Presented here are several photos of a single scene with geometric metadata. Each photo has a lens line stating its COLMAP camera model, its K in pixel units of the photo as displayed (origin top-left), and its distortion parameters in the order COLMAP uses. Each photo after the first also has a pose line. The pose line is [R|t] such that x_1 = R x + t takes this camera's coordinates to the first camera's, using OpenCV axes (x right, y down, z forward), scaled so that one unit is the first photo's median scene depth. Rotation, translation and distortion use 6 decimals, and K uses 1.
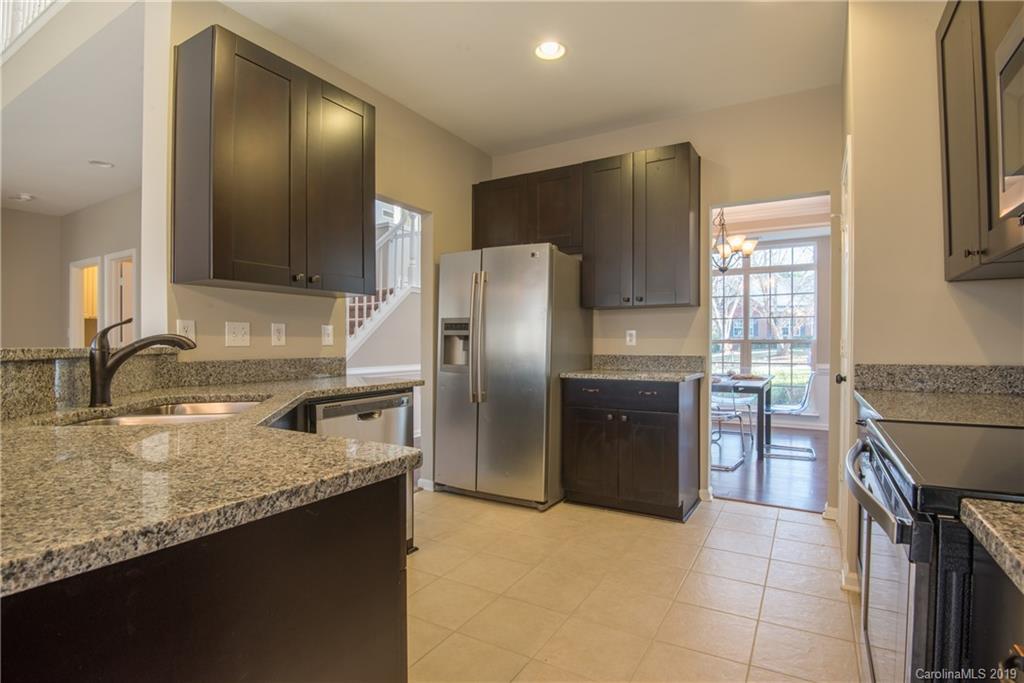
lens RADIAL K [[503.7, 0, 508.7], [0, 503.7, 346.0], [0, 0, 1]] dist [-0.004481, -0.000592]
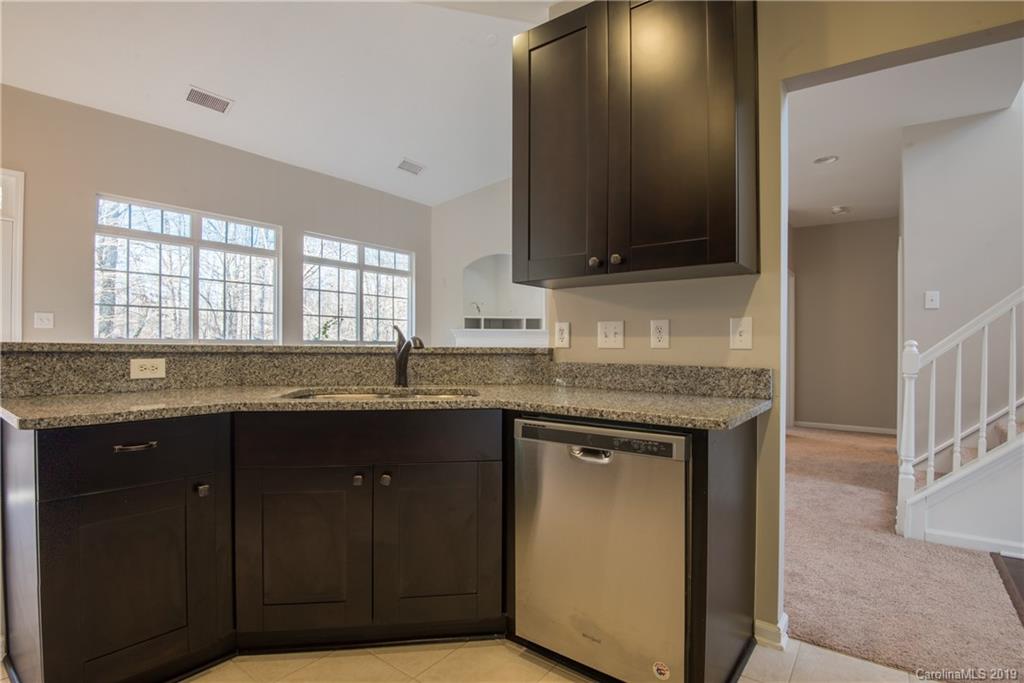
lens RADIAL K [[504.6, 0, 503.6], [0, 504.6, 341.6], [0, 0, 1]] dist [-0.019603, -0.005120]
pose [[-0.113082, -0.005963, -0.993568, 0.378352], [-0.012334, 0.999913, -0.004598, -0.004644], [0.993509, 0.011735, -0.113146, 0.913325]]
